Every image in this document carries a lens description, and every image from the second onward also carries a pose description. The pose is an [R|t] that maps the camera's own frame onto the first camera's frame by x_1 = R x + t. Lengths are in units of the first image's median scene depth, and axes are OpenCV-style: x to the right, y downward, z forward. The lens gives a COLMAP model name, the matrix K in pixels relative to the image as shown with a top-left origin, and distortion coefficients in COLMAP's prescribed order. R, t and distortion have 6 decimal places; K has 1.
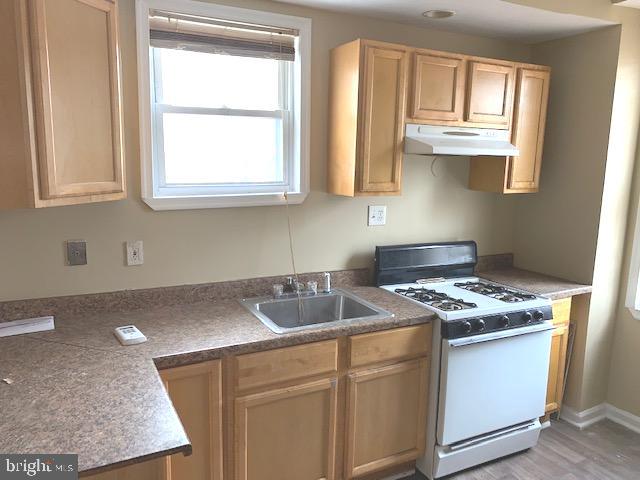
lens RADIAL K [[483.9, 0, 319.3], [0, 483.9, 240.2], [0, 0, 1]] dist [0.008385, -0.034235]
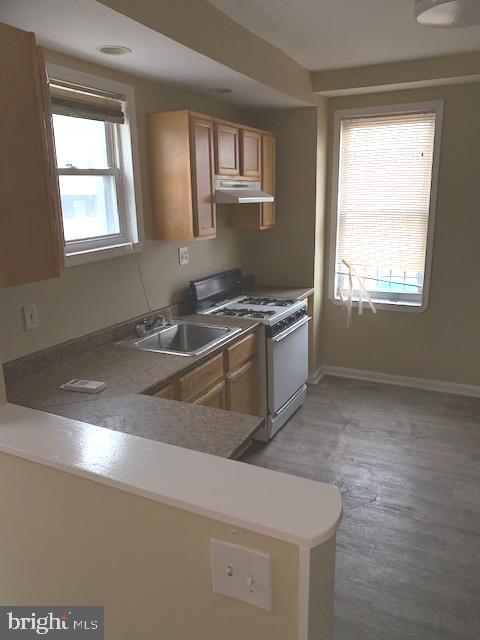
lens RADIAL K [[483.9, 0, 242.1], [0, 483.9, 322.3], [0, 0, 1]] dist [0.008385, -0.034235]
pose [[0.796228, -0.186631, 0.575491, -0.538774], [0.130068, 0.981793, 0.138437, -0.039800], [-0.590850, -0.035375, 0.806006, -0.069633]]
